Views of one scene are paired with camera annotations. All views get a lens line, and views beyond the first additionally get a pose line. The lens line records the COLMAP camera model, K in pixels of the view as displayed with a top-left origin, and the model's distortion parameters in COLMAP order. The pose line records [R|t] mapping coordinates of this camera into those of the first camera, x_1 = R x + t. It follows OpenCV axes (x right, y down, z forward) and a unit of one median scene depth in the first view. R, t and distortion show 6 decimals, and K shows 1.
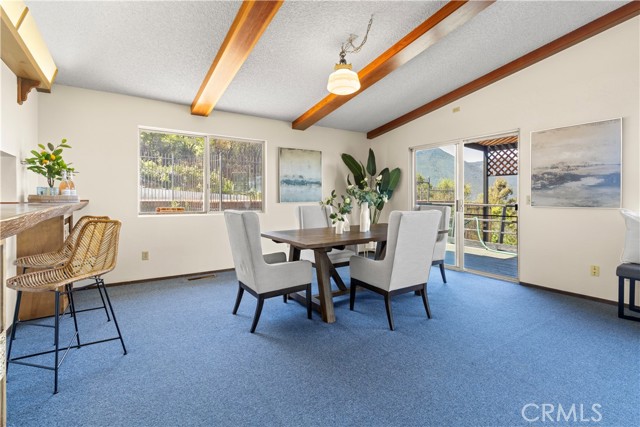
lens RADIAL K [[309.8, 0, 332.4], [0, 309.8, 199.4], [0, 0, 1]] dist [-0.000574, -0.000586]
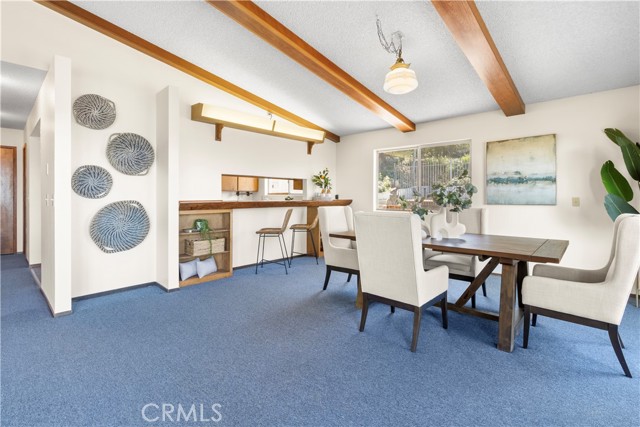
lens RADIAL K [[302.2, 0, 312.5], [0, 302.2, 200.6], [0, 0, 1]] dist [0.001320, 0.000047]
pose [[0.194066, 0.004689, -0.980977, 0.565328], [-0.012121, 0.999924, 0.002381, 0.002995], [0.980914, 0.011429, 0.194108, 0.334331]]
